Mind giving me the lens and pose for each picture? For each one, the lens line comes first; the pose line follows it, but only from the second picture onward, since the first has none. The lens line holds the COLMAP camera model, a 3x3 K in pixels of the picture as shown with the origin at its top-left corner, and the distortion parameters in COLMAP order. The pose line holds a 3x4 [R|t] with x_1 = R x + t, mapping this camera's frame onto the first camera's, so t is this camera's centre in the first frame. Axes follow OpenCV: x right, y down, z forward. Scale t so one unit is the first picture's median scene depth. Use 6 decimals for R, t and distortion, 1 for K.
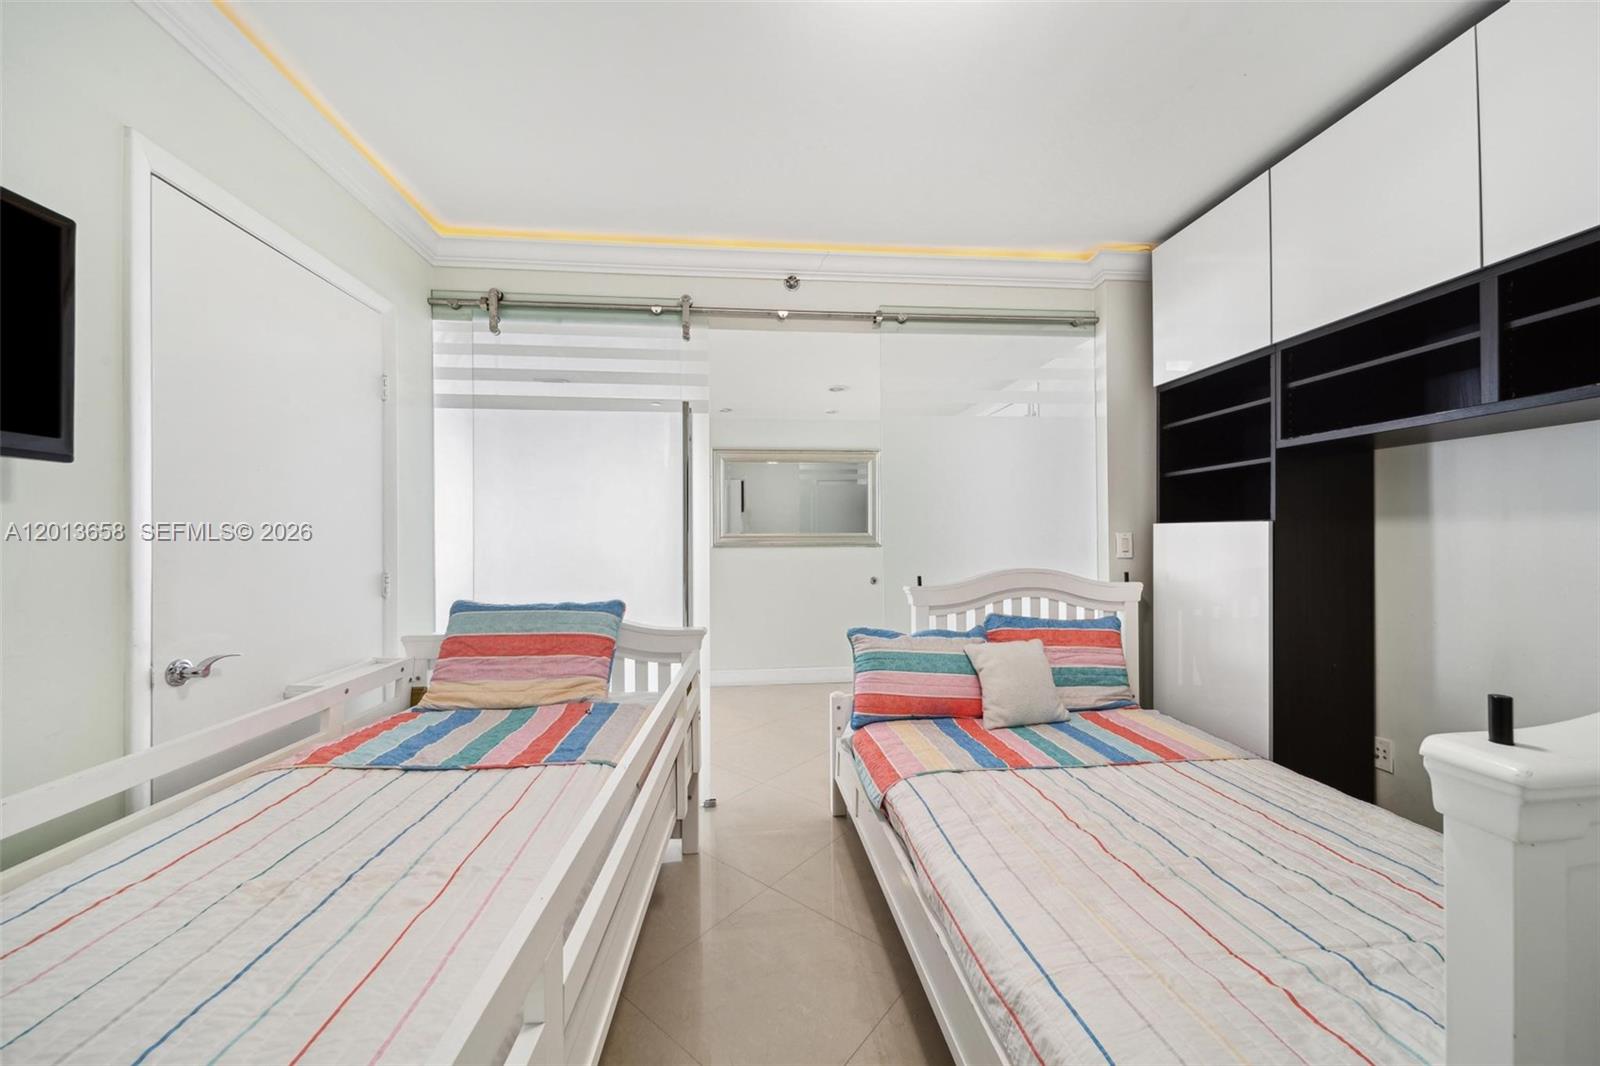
lens RADIAL K [[560.6, 0, 803.5], [0, 560.6, 529.4], [0, 0, 1]] dist [0.001818, -0.000020]
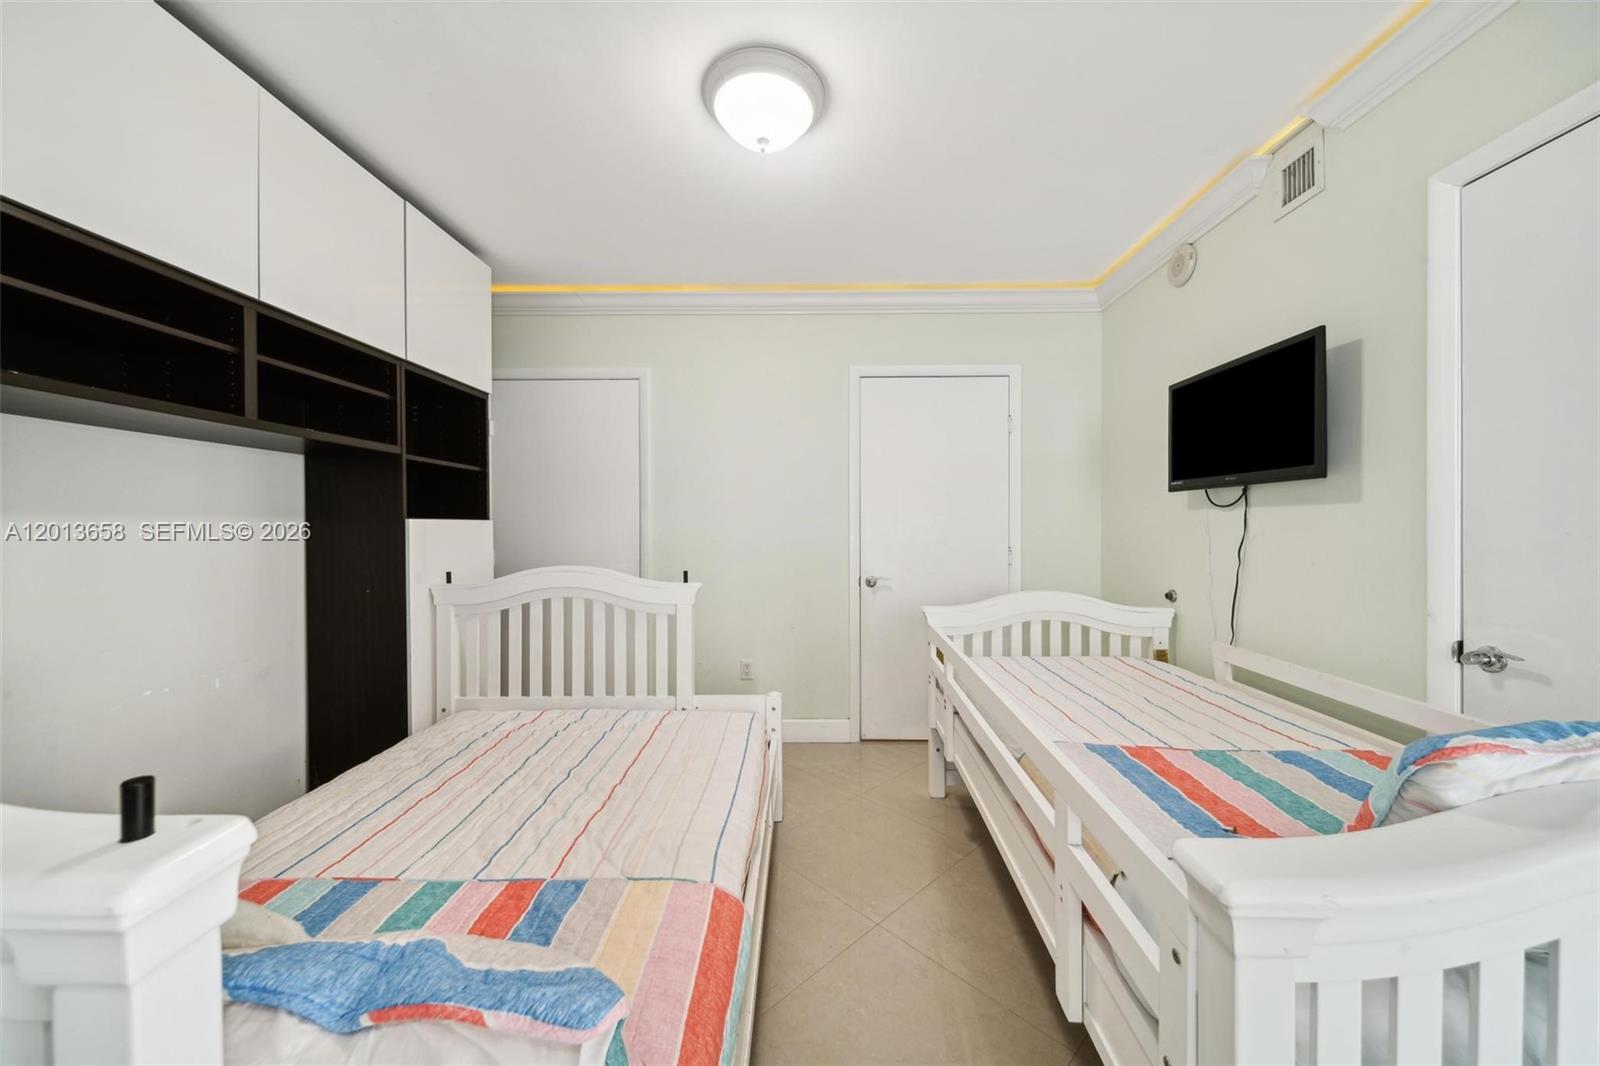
lens RADIAL K [[560.6, 0, 803.5], [0, 560.6, 529.4], [0, 0, 1]] dist [0.001818, -0.000020]
pose [[-0.990810, 0.011107, 0.134807, -0.034059], [0.010897, 0.999938, -0.002292, 0.013660], [-0.134824, -0.000802, -0.990869, 1.915533]]
